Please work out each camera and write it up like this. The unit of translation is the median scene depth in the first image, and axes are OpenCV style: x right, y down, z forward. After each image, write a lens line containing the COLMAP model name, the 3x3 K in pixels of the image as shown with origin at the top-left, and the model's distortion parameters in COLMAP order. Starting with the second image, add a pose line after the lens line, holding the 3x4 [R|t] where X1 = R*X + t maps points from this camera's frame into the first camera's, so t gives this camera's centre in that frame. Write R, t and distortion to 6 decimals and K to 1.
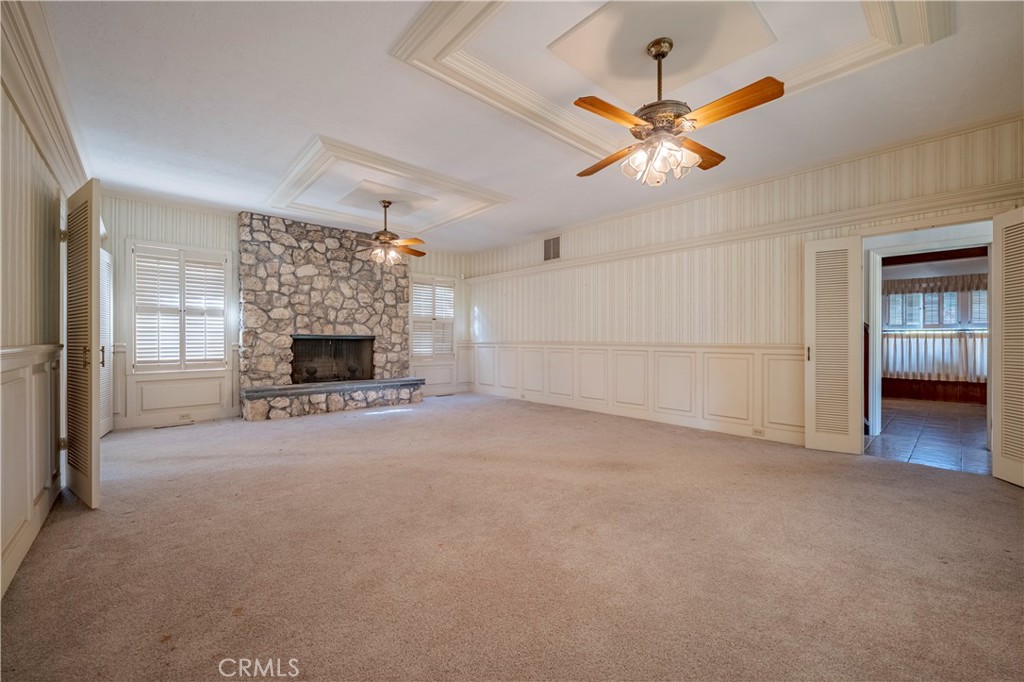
lens RADIAL K [[407.1, 0, 510.8], [0, 407.1, 338.9], [0, 0, 1]] dist [-0.001424, 0.000401]
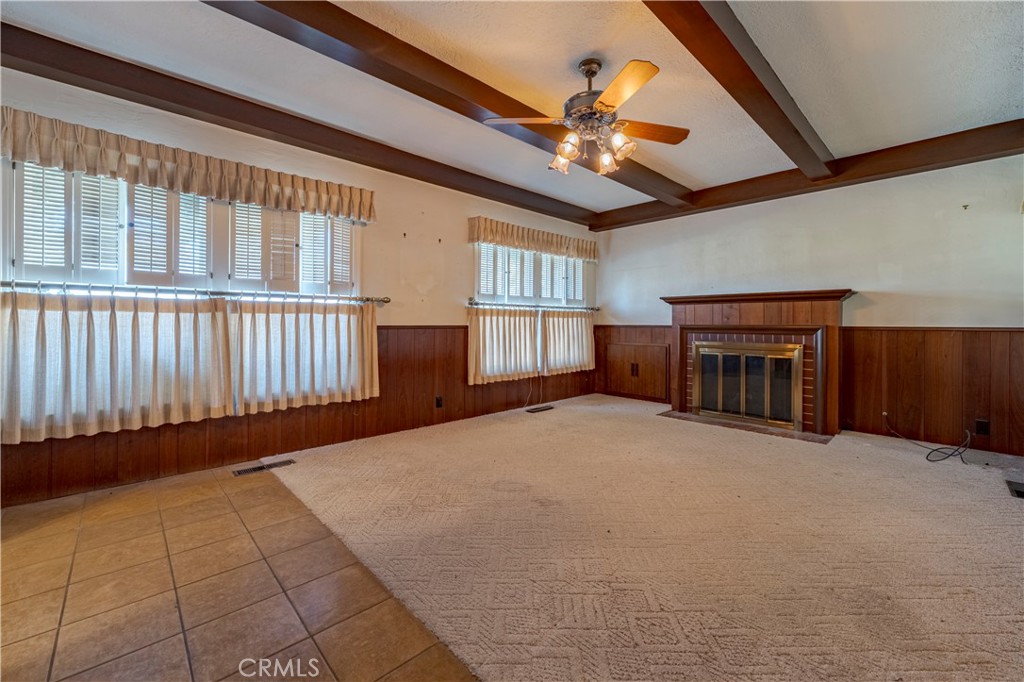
lens RADIAL K [[407.1, 0, 497.0], [0, 407.1, 322.0], [0, 0, 1]] dist [-0.001424, 0.000401]
pose [[0.015679, 0.003663, 0.999870, 0.675327], [-0.001395, 0.999992, -0.003642, 0.008497], [-0.999876, -0.001338, 0.015684, 0.683609]]
